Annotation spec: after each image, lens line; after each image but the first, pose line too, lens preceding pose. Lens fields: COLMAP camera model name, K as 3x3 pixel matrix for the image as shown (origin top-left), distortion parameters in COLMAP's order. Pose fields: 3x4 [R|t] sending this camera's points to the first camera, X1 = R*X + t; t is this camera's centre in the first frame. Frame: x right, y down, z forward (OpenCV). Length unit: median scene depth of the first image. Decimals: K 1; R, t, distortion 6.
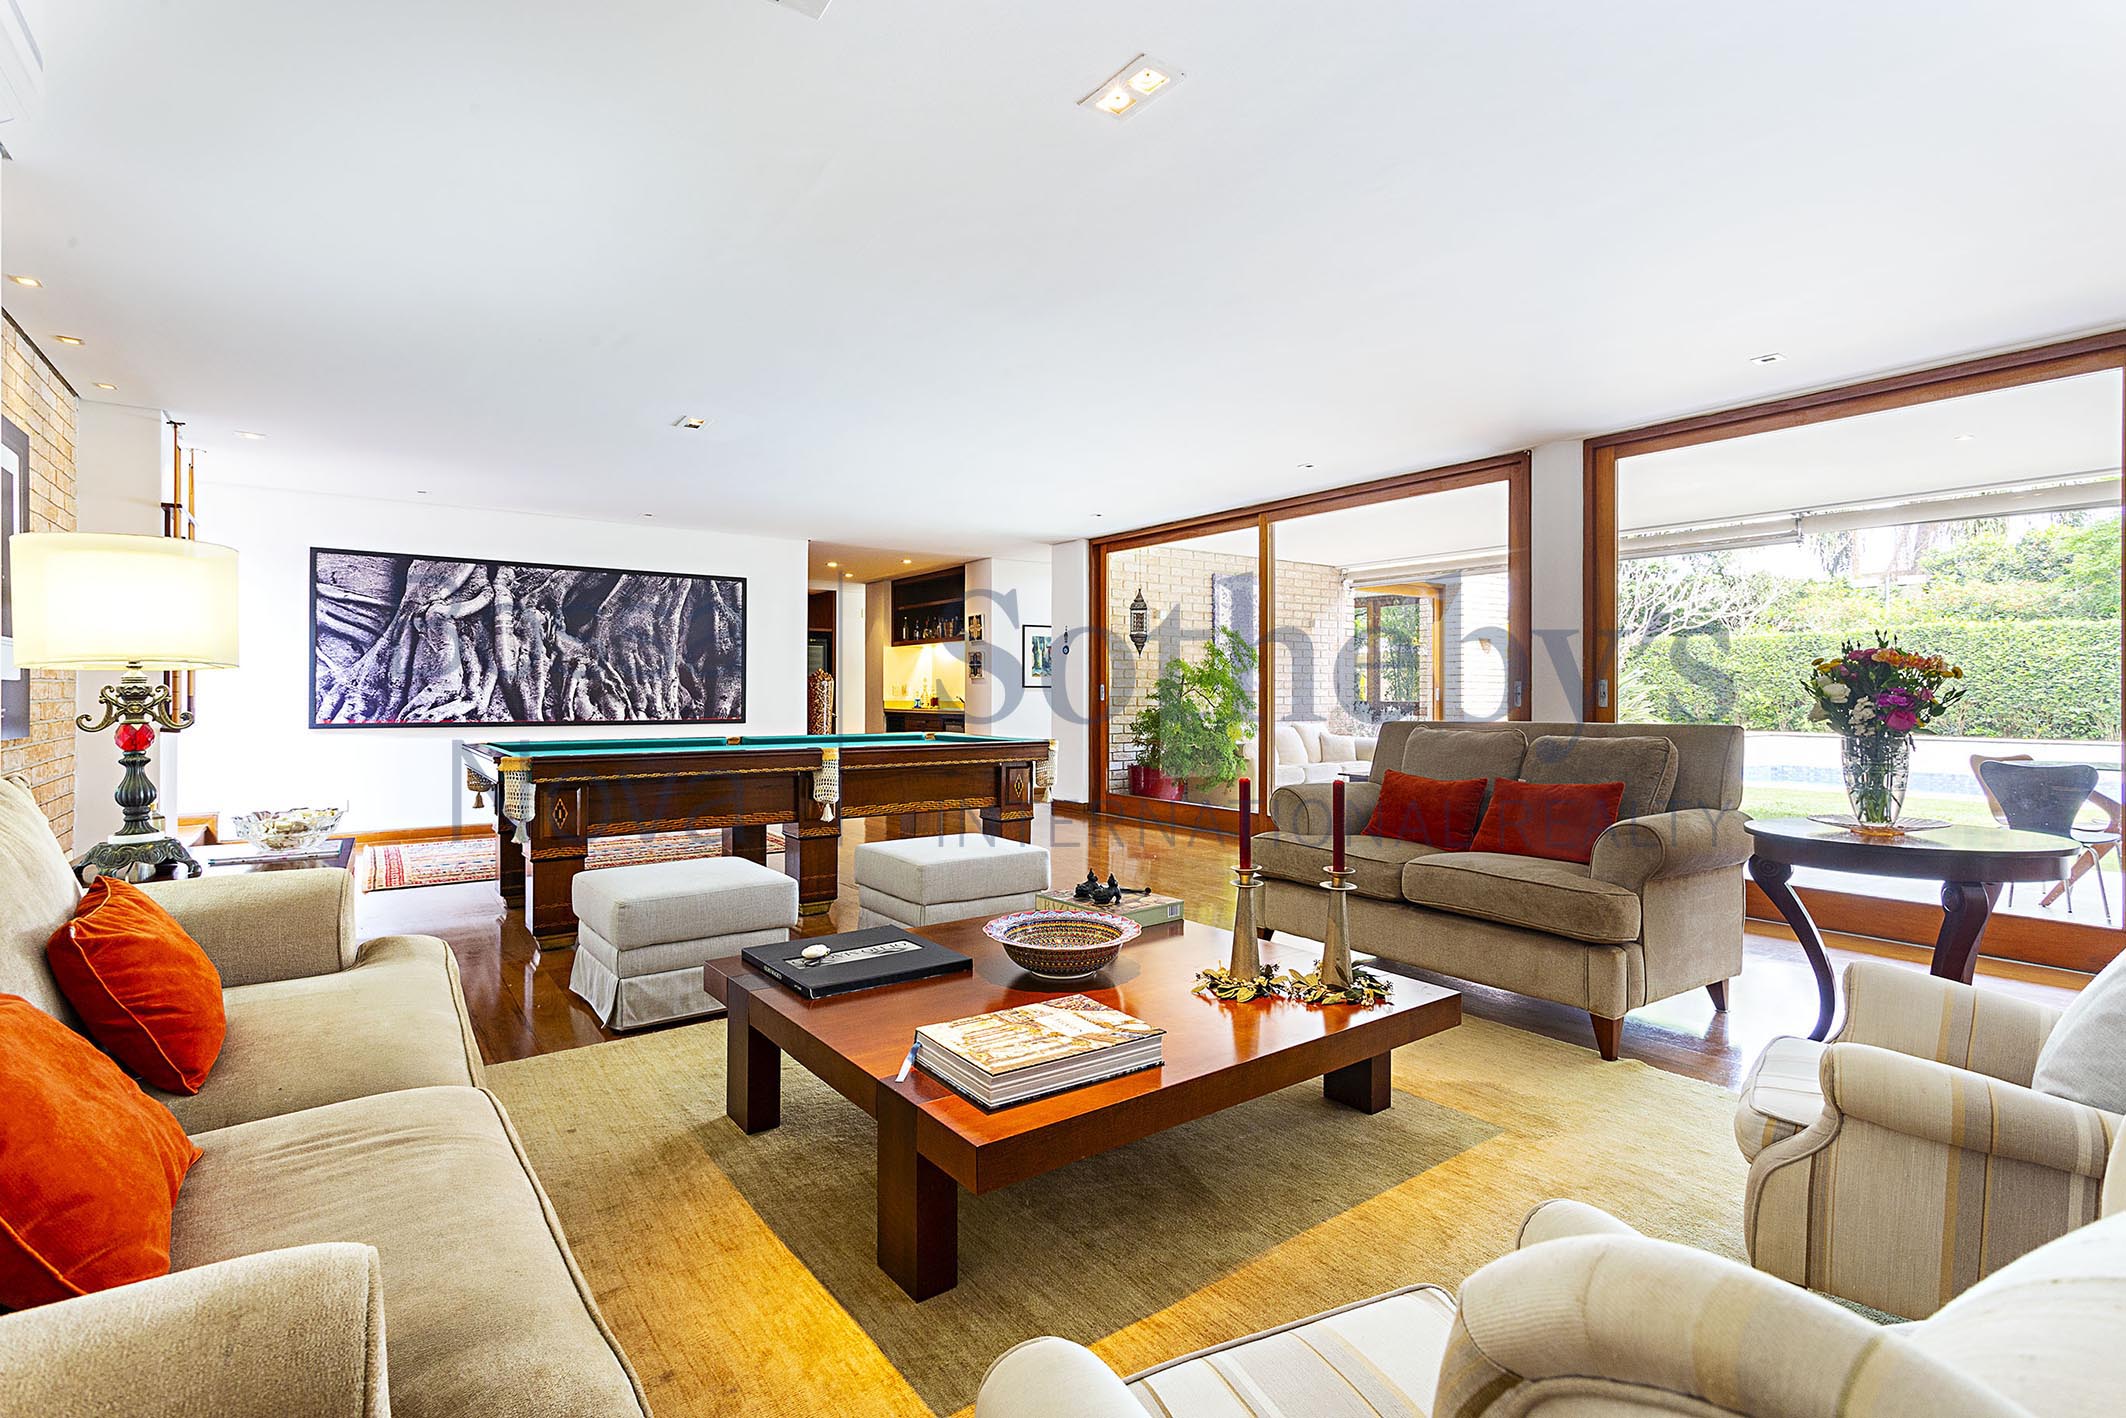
lens RADIAL K [[997.5, 0, 1063.0], [0, 997.5, 709.0], [0, 0, 1]] dist [-0.002296, -0.000229]
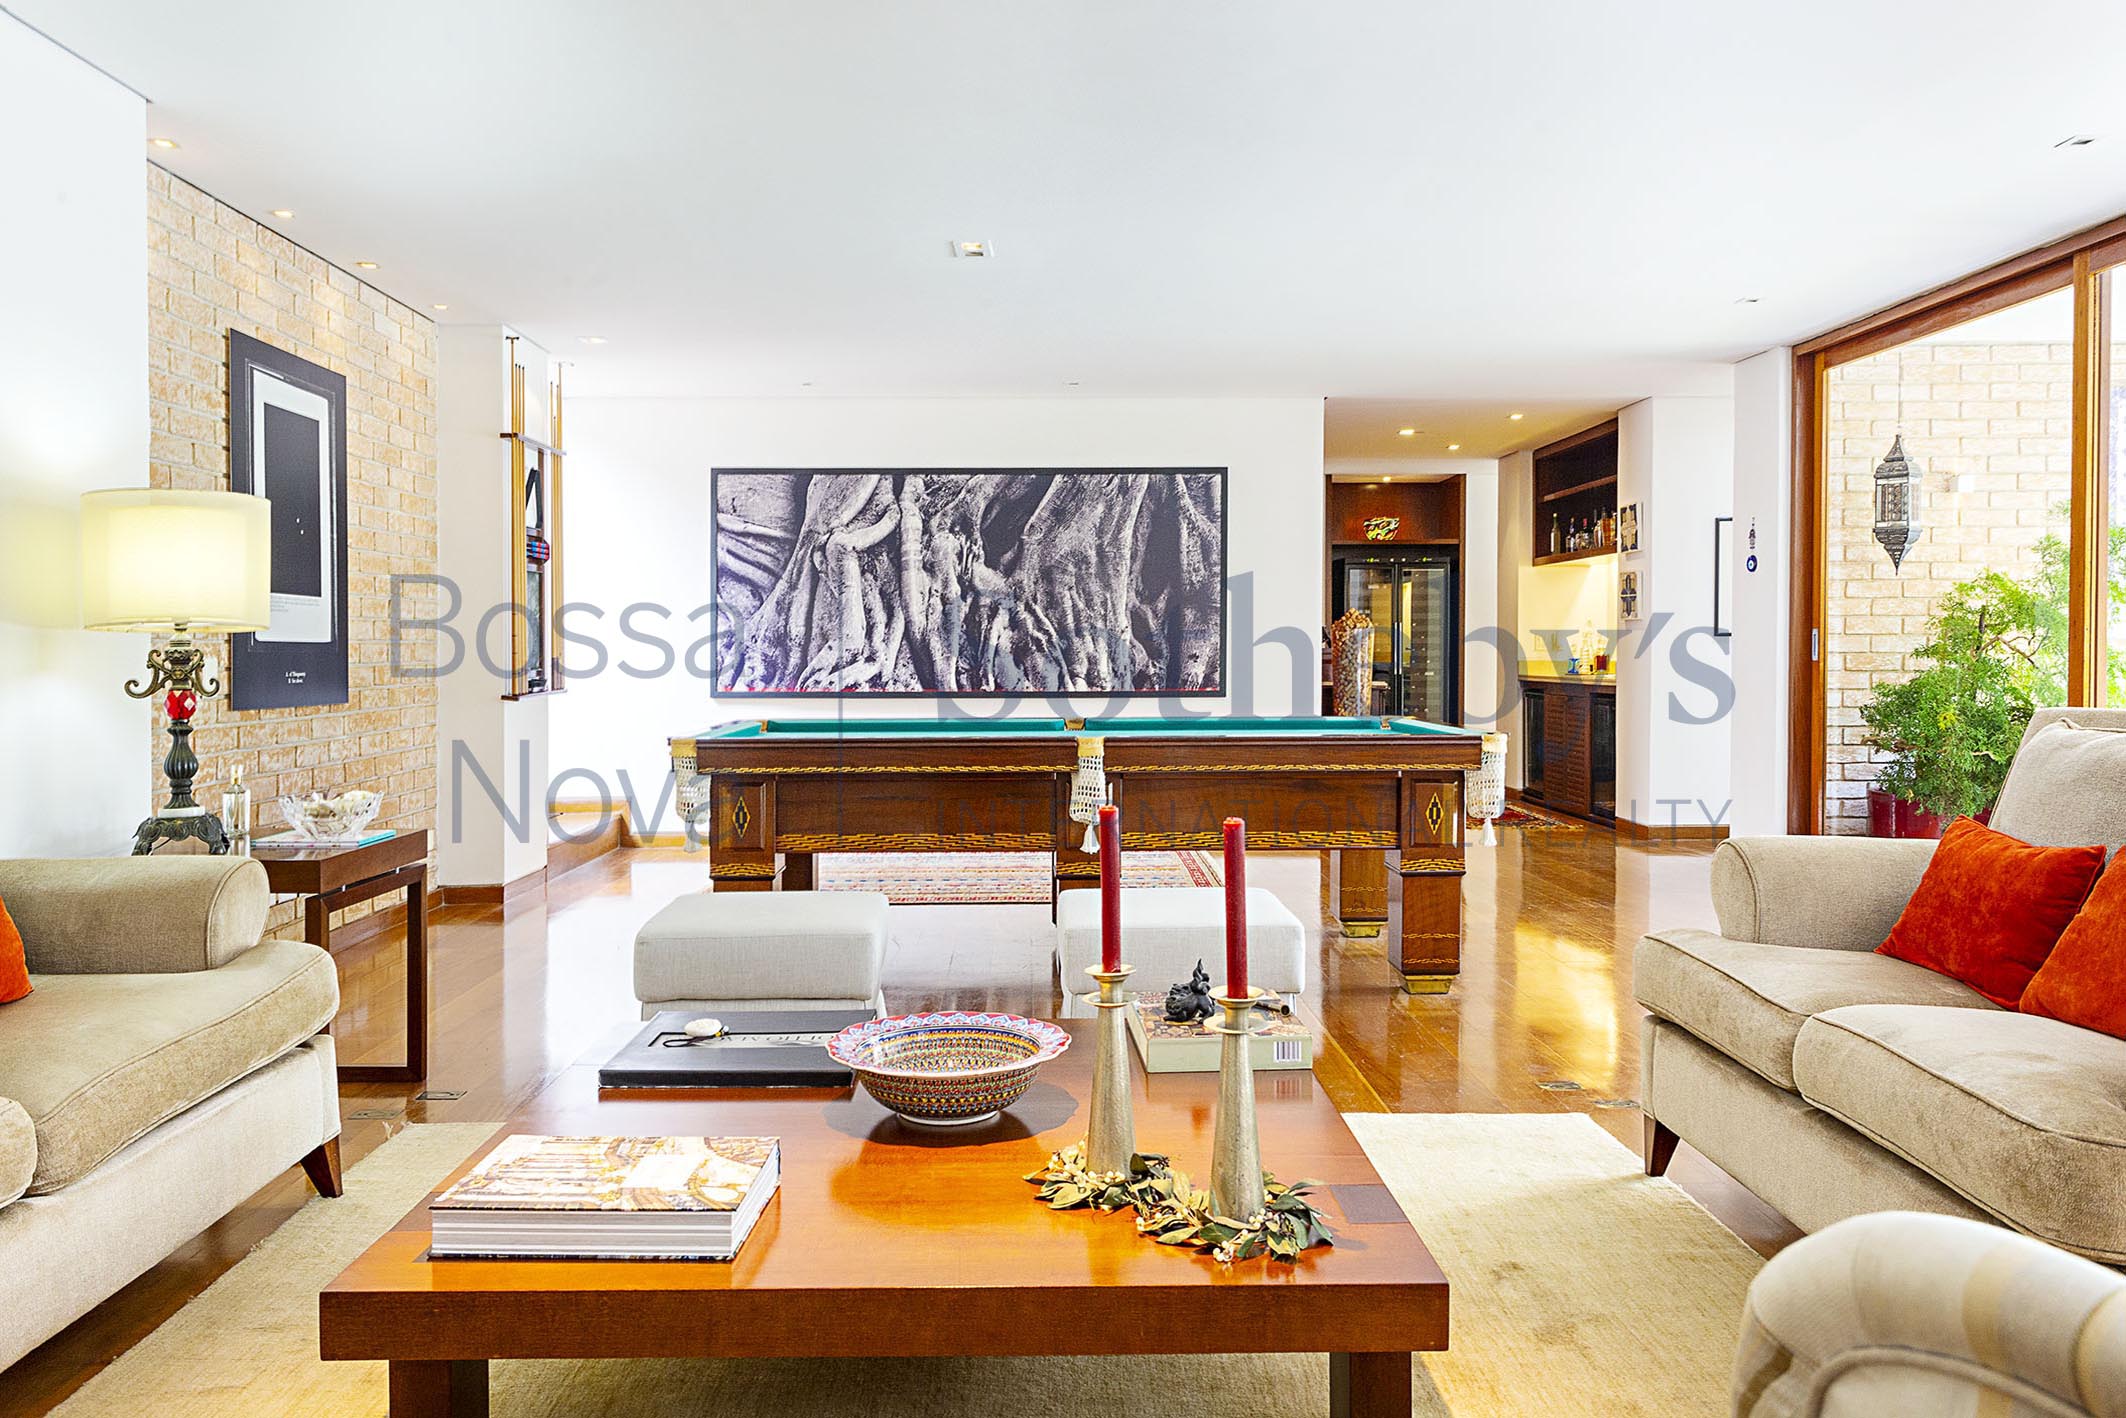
lens RADIAL K [[1683.7, 0, 1063.0], [0, 1683.7, 709.0], [0, 0, 1]] dist [-0.023348, -0.002906]
pose [[0.806178, 0.014990, -0.591483, 0.247404], [-0.002641, 0.999760, 0.021738, -0.001304], [0.591667, -0.015963, 0.806024, 0.084169]]
